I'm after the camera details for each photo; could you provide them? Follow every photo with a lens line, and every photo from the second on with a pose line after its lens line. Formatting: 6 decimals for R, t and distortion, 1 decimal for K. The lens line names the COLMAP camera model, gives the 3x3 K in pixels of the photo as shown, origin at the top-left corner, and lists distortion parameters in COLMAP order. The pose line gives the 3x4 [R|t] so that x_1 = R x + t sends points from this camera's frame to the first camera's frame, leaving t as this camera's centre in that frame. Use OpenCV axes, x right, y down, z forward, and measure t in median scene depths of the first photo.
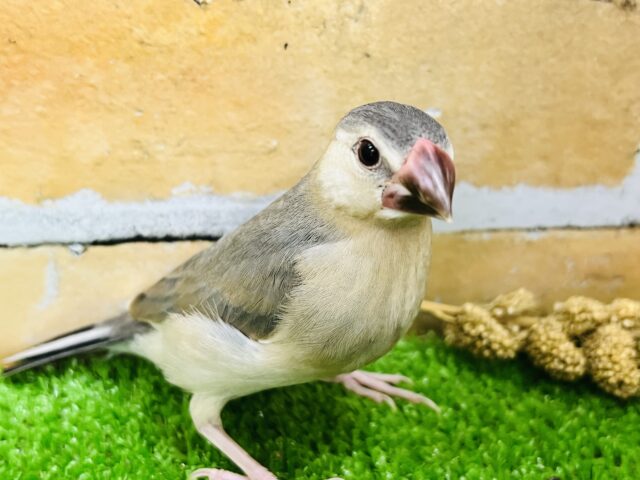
lens RADIAL K [[858.6, 0, 320.0], [0, 858.6, 240.0], [0, 0, 1]] dist [0.034935, -0.021235]
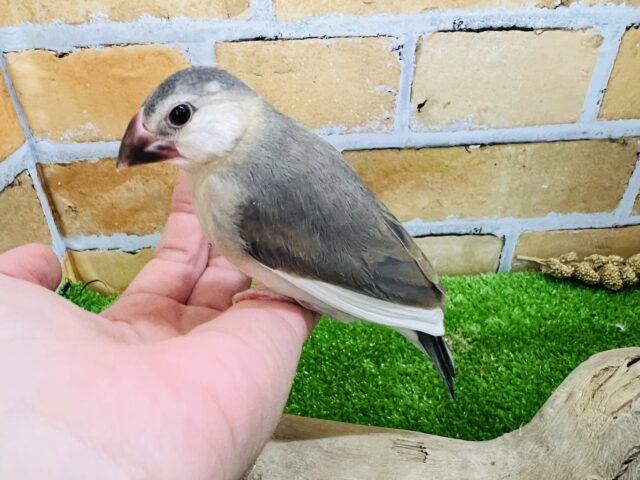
lens RADIAL K [[482.9, 0, 288.3], [0, 482.9, 292.0], [0, 0, 1]] dist [-0.017229, 0.001193]
pose [[0.988041, -0.005241, -0.154100, -0.428950], [0.017875, 0.996577, 0.080718, 0.048712], [0.153149, -0.082507, 0.984753, -0.639587]]
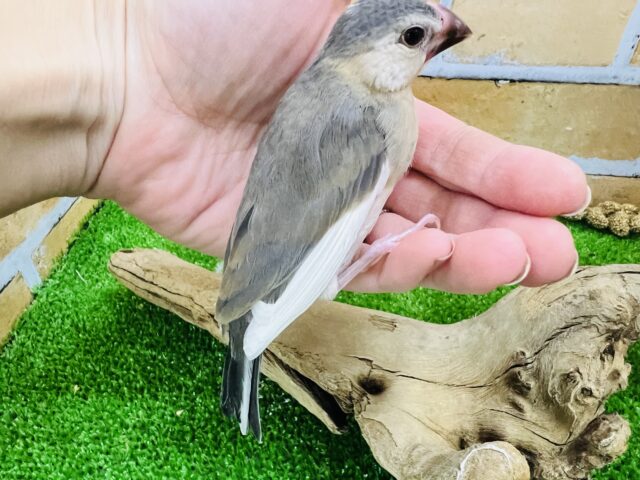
lens RADIAL K [[482.9, 0, 288.3], [0, 482.9, 292.0], [0, 0, 1]] dist [-0.017229, 0.001193]
pose [[0.965125, 0.131107, -0.226596, -0.326102], [-0.085200, 0.975741, 0.201669, 0.136668], [0.247539, -0.175330, 0.952882, -0.813613]]
